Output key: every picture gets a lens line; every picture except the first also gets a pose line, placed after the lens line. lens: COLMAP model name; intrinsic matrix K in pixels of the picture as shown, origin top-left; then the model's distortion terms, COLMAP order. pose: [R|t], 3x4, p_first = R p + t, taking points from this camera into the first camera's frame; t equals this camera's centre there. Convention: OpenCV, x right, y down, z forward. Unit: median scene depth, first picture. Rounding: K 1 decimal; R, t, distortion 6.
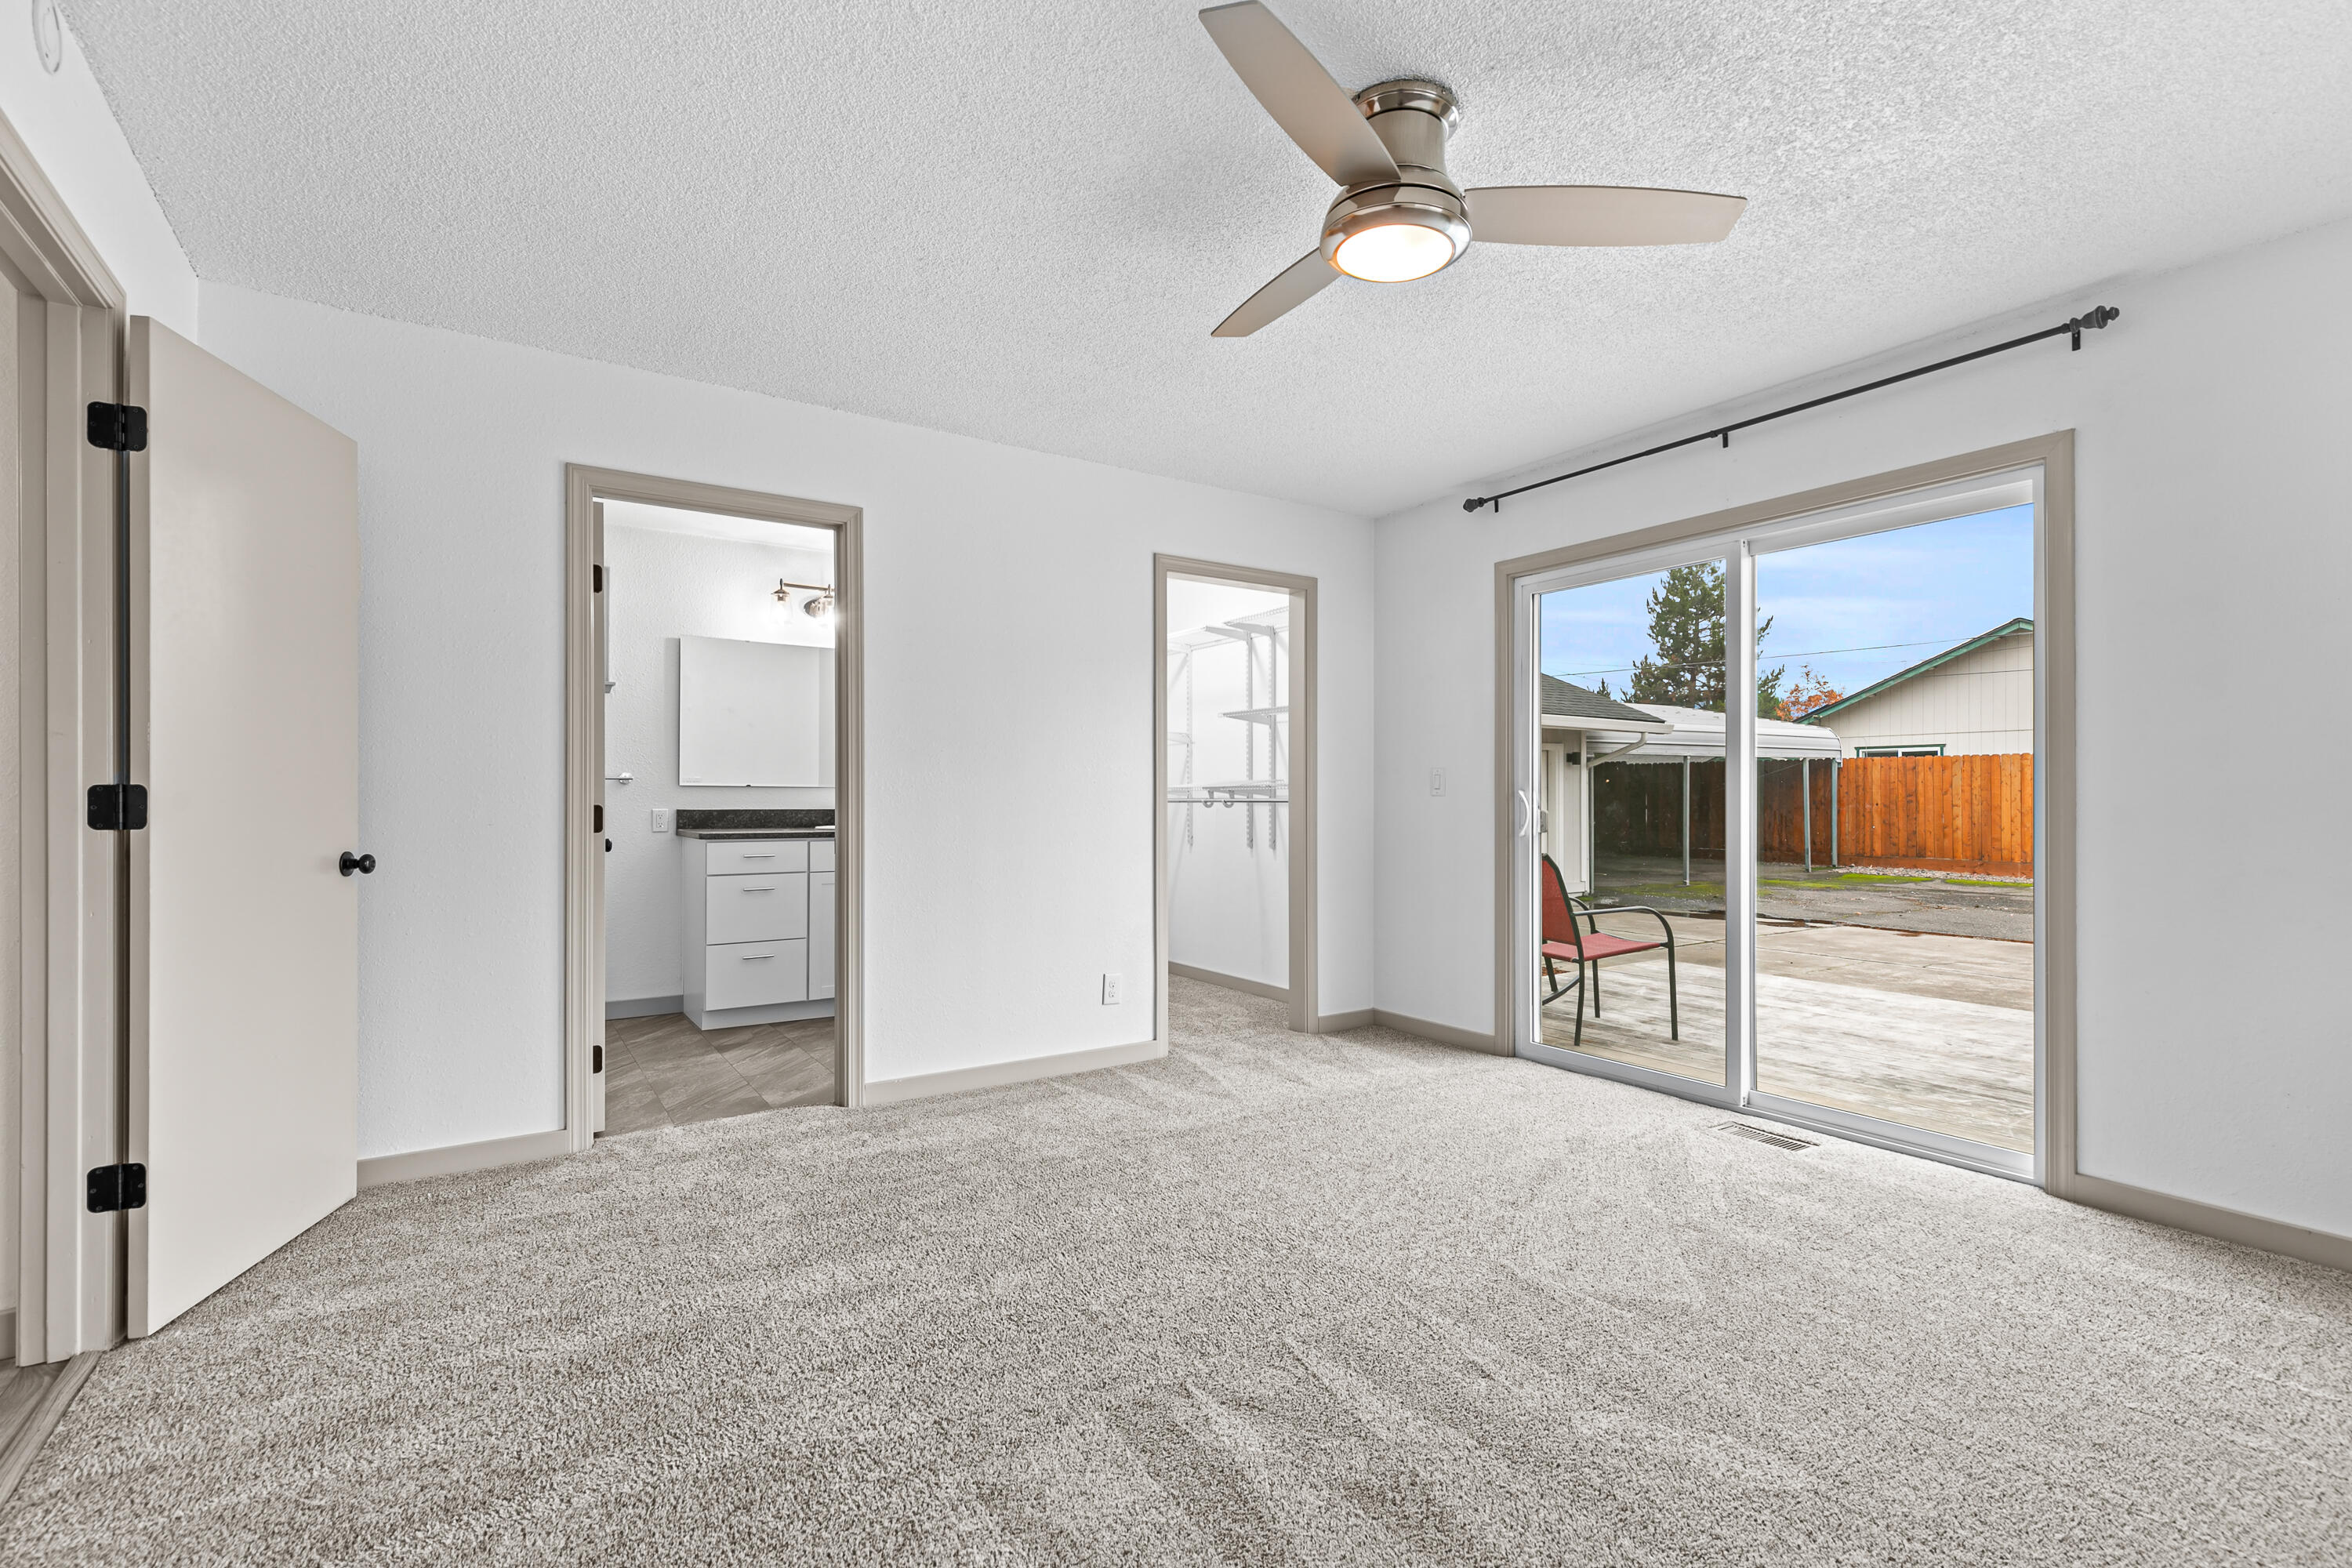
lens RADIAL K [[1080.0, 0, 1178.2], [0, 1080.0, 809.5], [0, 0, 1]] dist [0.002517, 0.000070]
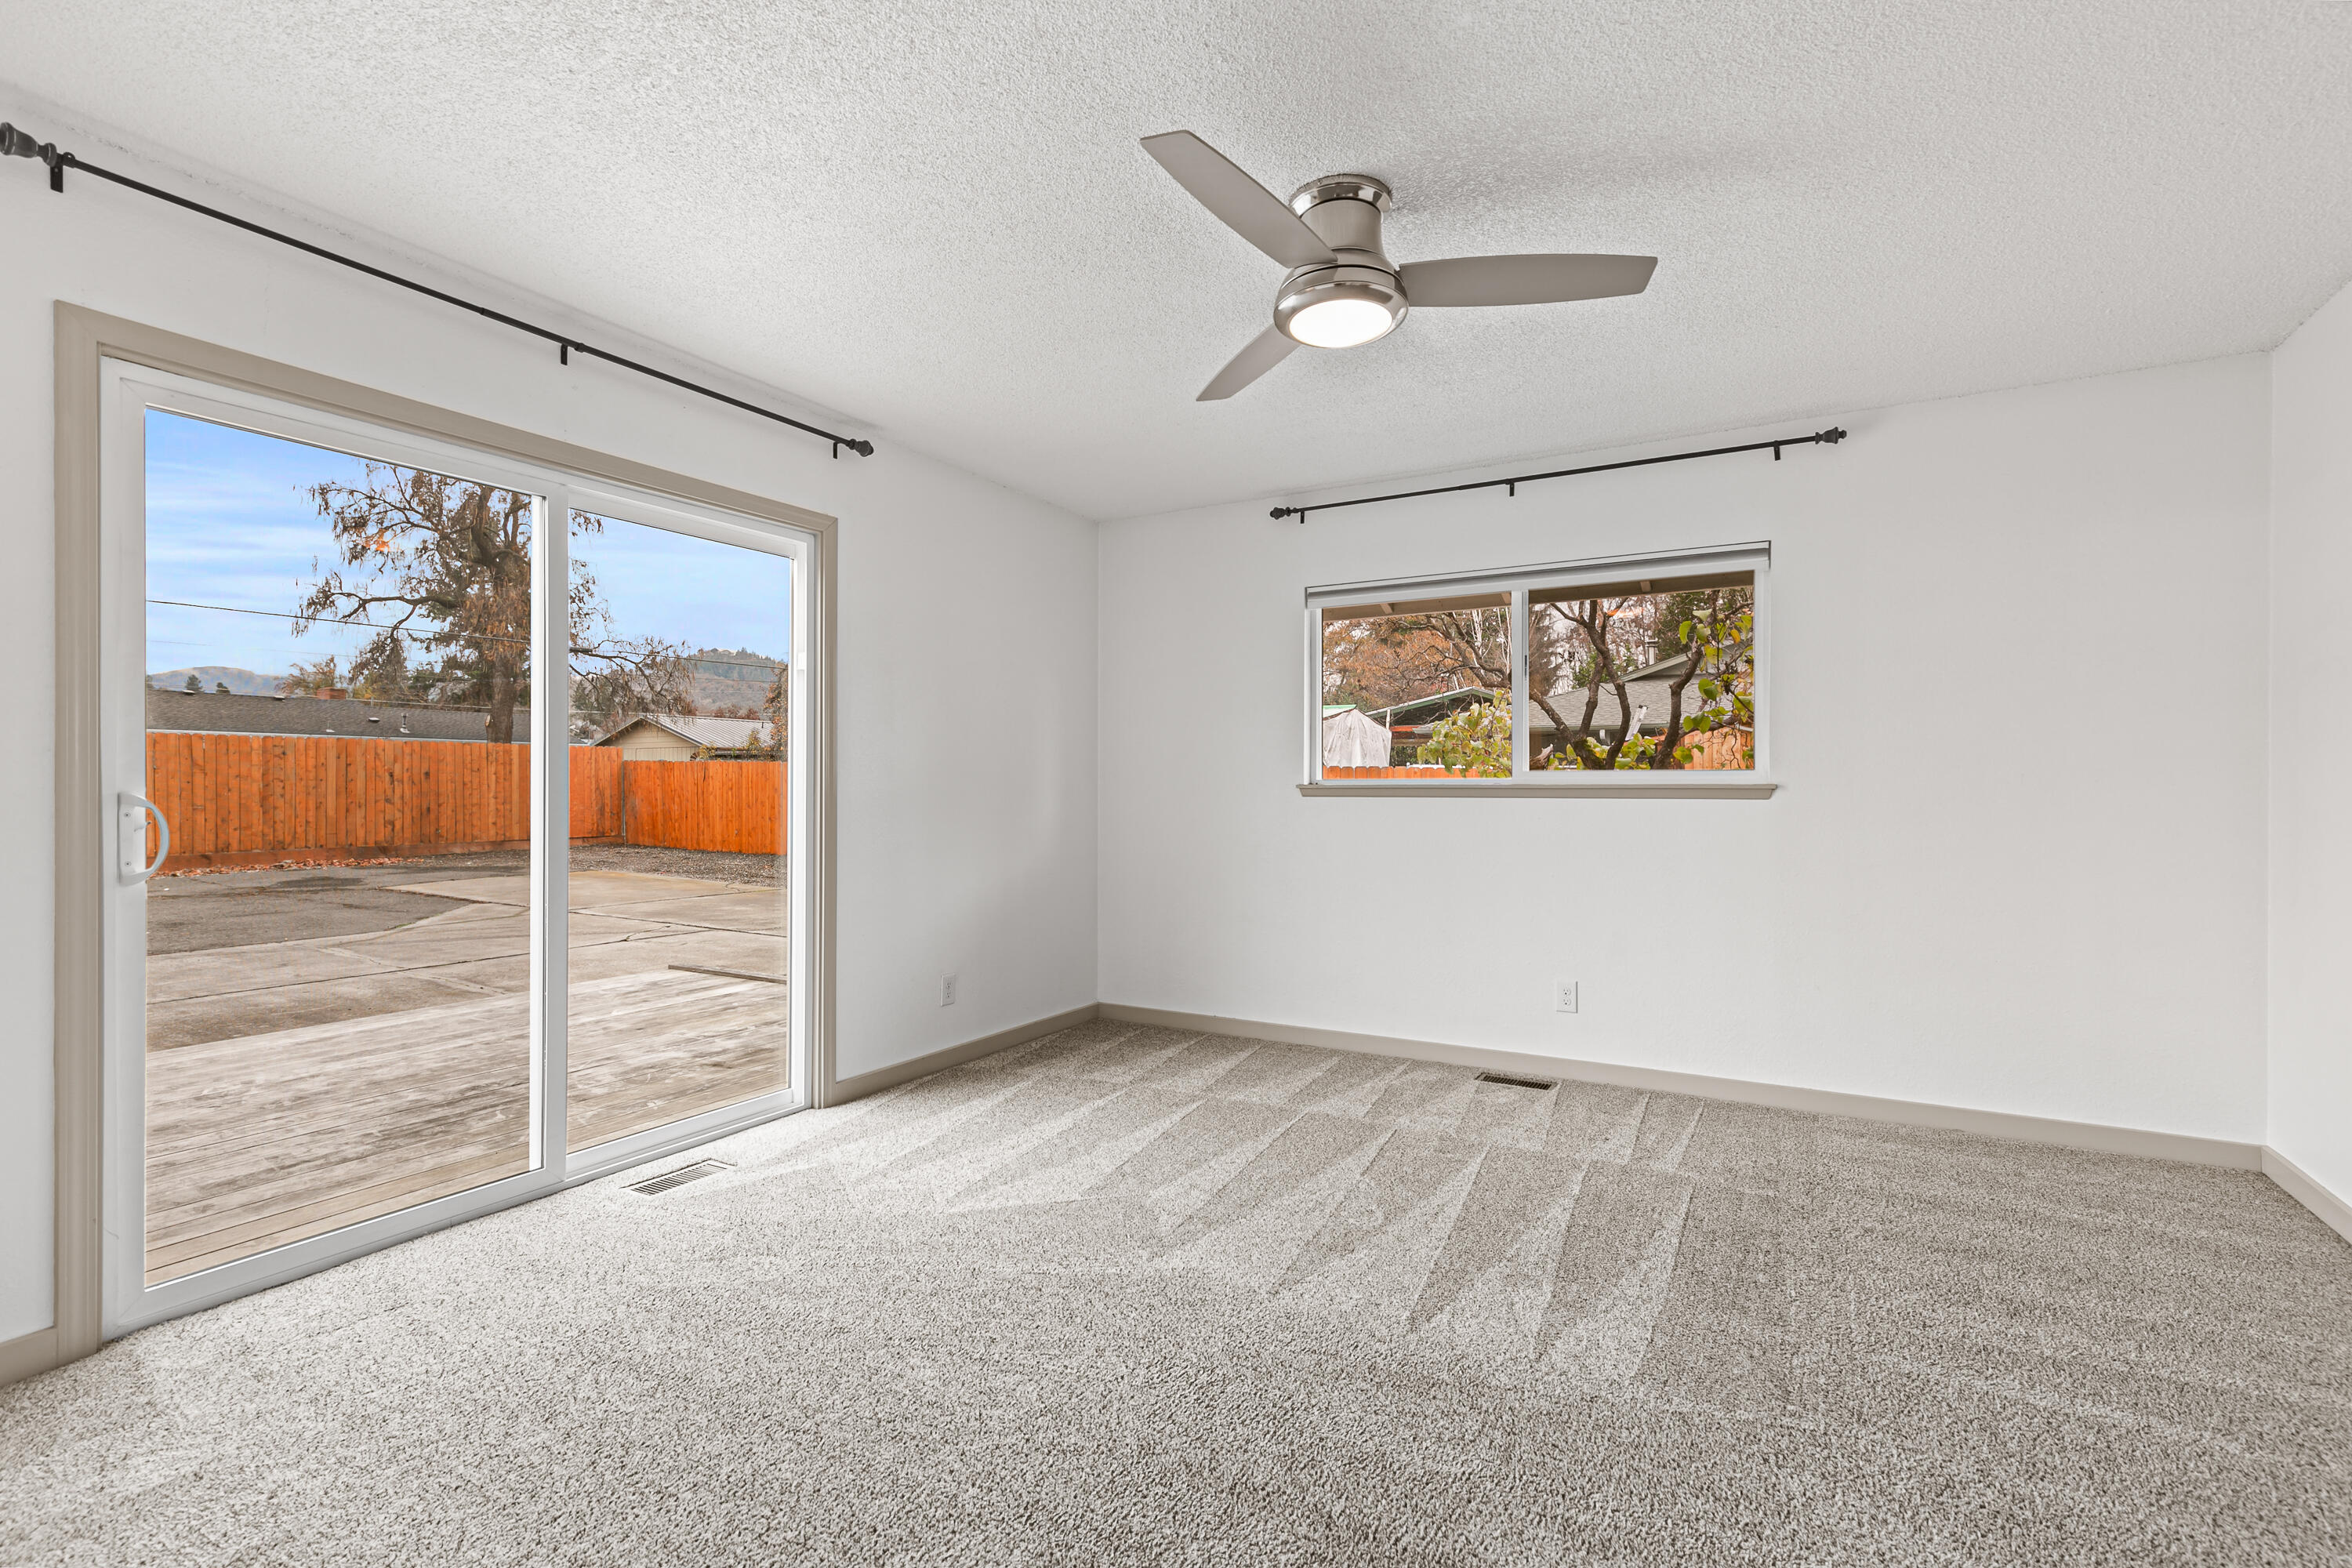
lens RADIAL K [[1086.0, 0, 1176.9], [0, 1086.0, 835.1], [0, 0, 1]] dist [0.000811, -0.000026]
pose [[-0.470576, -0.043016, 0.881310, -0.534411], [0.004343, 0.998686, 0.051064, -0.035505], [-0.882349, 0.027857, -0.469771, 1.260166]]
